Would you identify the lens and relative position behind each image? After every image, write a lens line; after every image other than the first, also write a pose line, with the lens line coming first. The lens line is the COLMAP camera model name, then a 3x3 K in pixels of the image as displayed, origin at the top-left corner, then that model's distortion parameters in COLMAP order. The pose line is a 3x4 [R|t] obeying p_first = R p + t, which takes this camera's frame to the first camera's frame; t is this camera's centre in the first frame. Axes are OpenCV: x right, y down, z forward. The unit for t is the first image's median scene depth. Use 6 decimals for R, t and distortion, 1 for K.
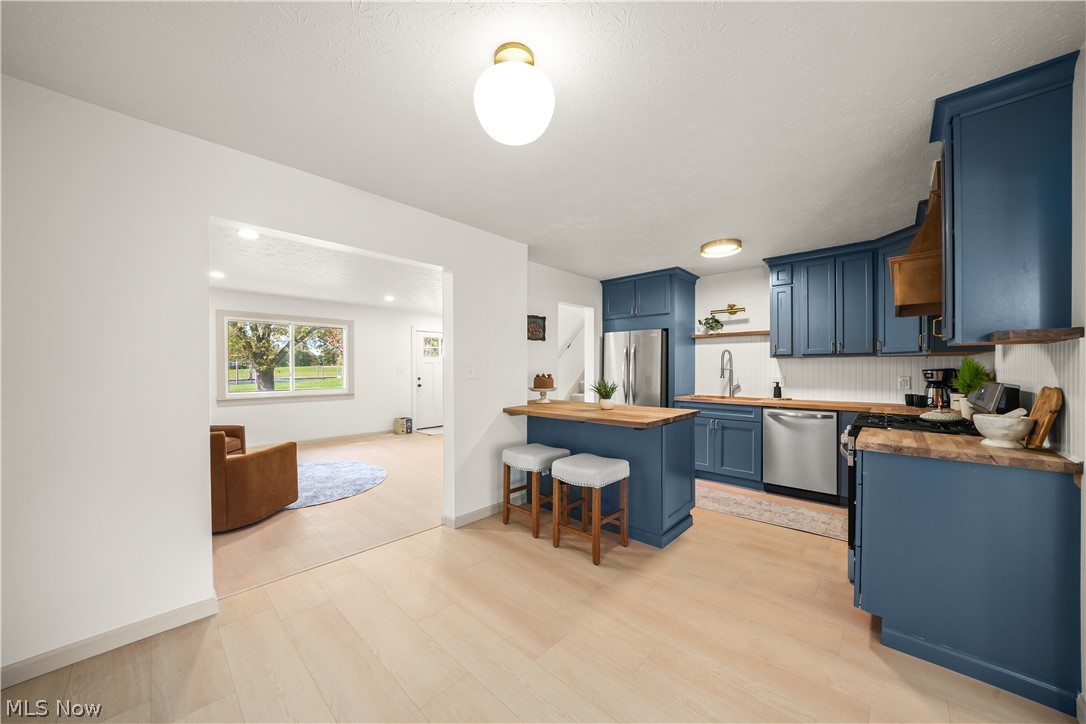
lens RADIAL K [[377.8, 0, 542.0], [0, 377.8, 367.9], [0, 0, 1]] dist [-0.011480, 0.000047]
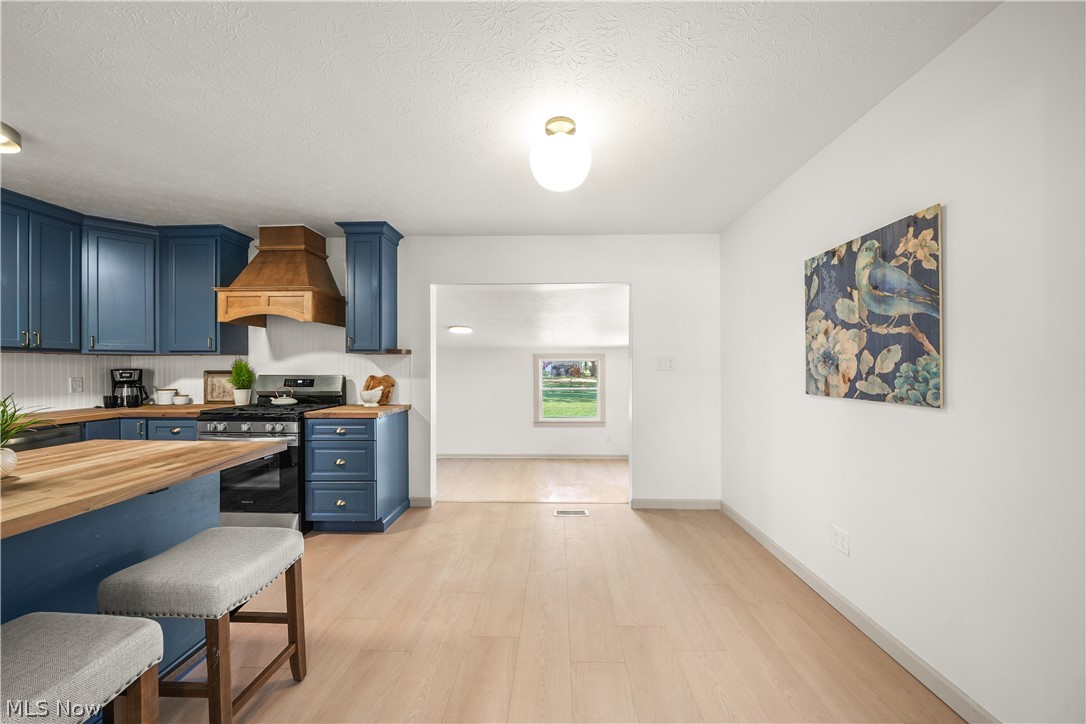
lens RADIAL K [[377.8, 0, 542.0], [0, 377.8, 367.9], [0, 0, 1]] dist [-0.011480, 0.000047]
pose [[-0.653096, -0.000737, 0.757275, -0.313585], [0.003501, 0.999986, 0.003993, 0.000893], [-0.757267, 0.005259, -0.653084, 0.587158]]
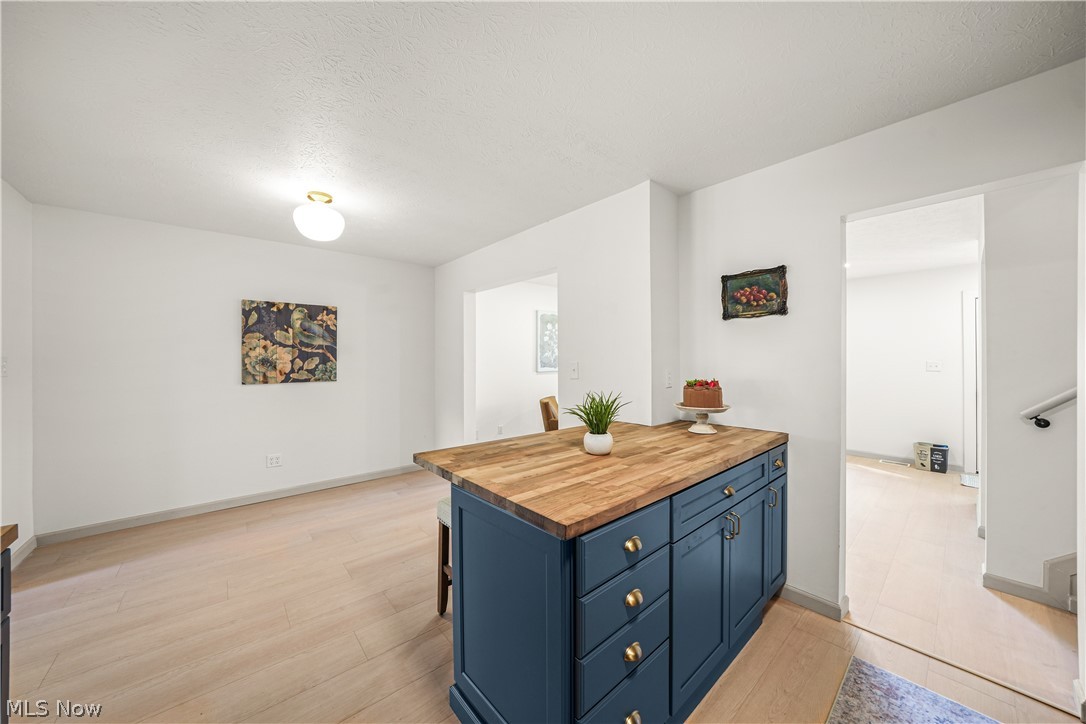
lens RADIAL K [[379.3, 0, 546.5], [0, 379.3, 357.3], [0, 0, 1]] dist [-0.017534, -0.000040]
pose [[-0.105375, -0.003214, -0.994427, 0.494648], [0.000339, 0.999995, -0.003268, -0.014199], [0.994433, -0.000682, -0.105373, 0.700690]]
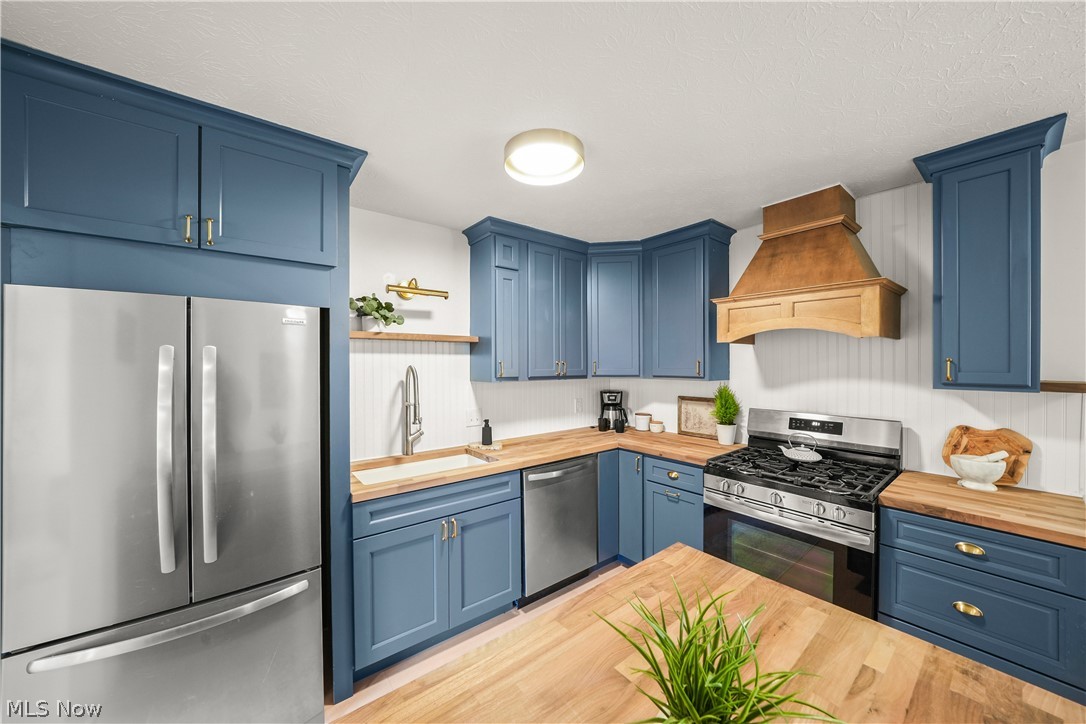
lens RADIAL K [[385.2, 0, 543.1], [0, 385.2, 365.6], [0, 0, 1]] dist [-0.012190, 0.000061]
pose [[0.154858, -0.006310, 0.987917, 0.002198], [0.002752, 0.999978, 0.005956, -0.052008], [-0.987933, 0.001796, 0.154872, 0.741956]]
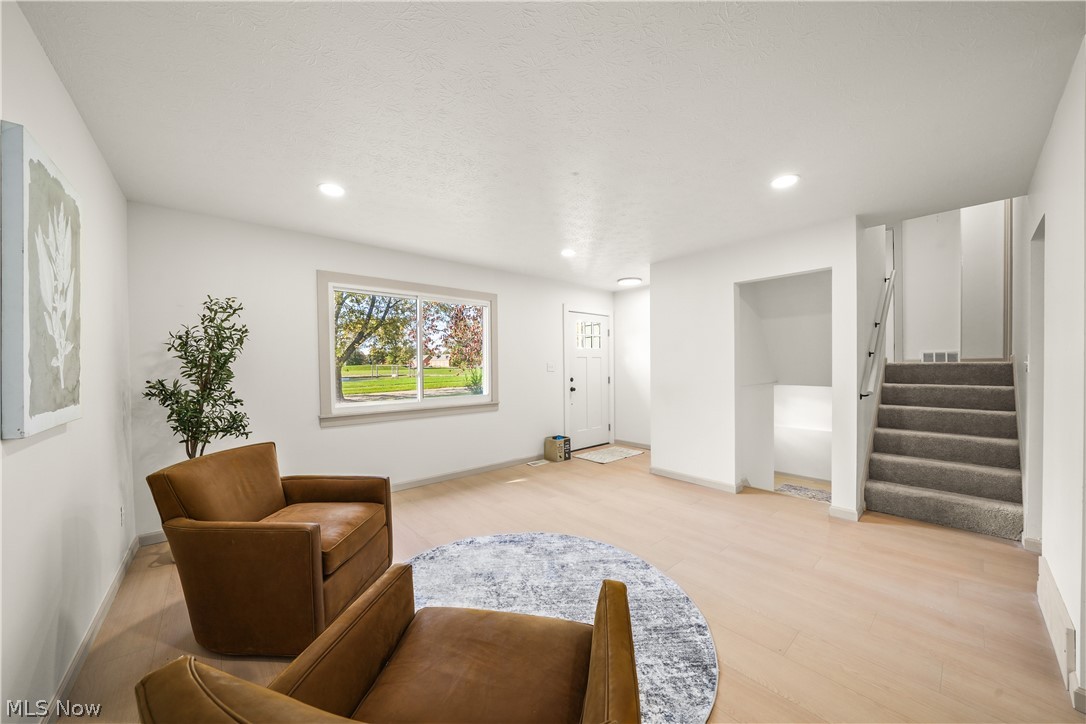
lens RADIAL K [[373.8, 0, 541.3], [0, 373.8, 364.6], [0, 0, 1]] dist [-0.008824, 0.000152]
pose [[0.995442, -0.006001, -0.095175, -0.535483], [0.005766, 0.999980, -0.002738, 0.003826], [0.095190, 0.002177, 0.995457, 0.512423]]
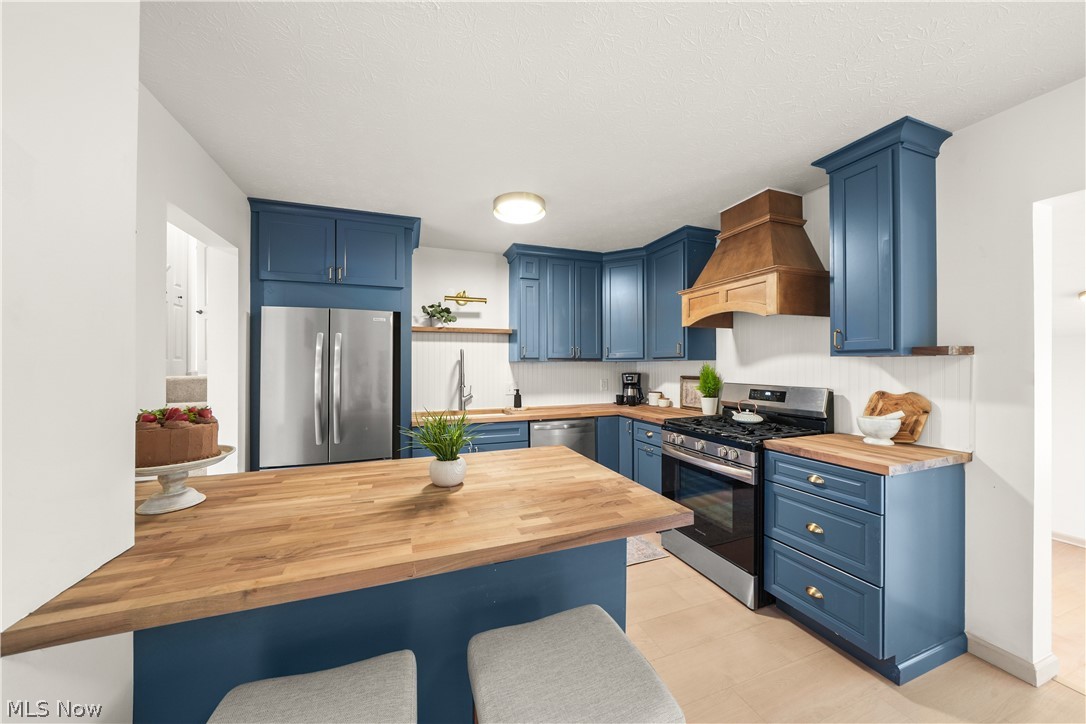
lens RADIAL K [[373.8, 0, 541.3], [0, 373.8, 364.6], [0, 0, 1]] dist [-0.008824, 0.000152]
pose [[0.457622, 0.000059, 0.889147, -0.107499], [0.005016, 0.999984, -0.002648, -0.015567], [-0.889133, 0.005672, 0.457615, 0.511934]]
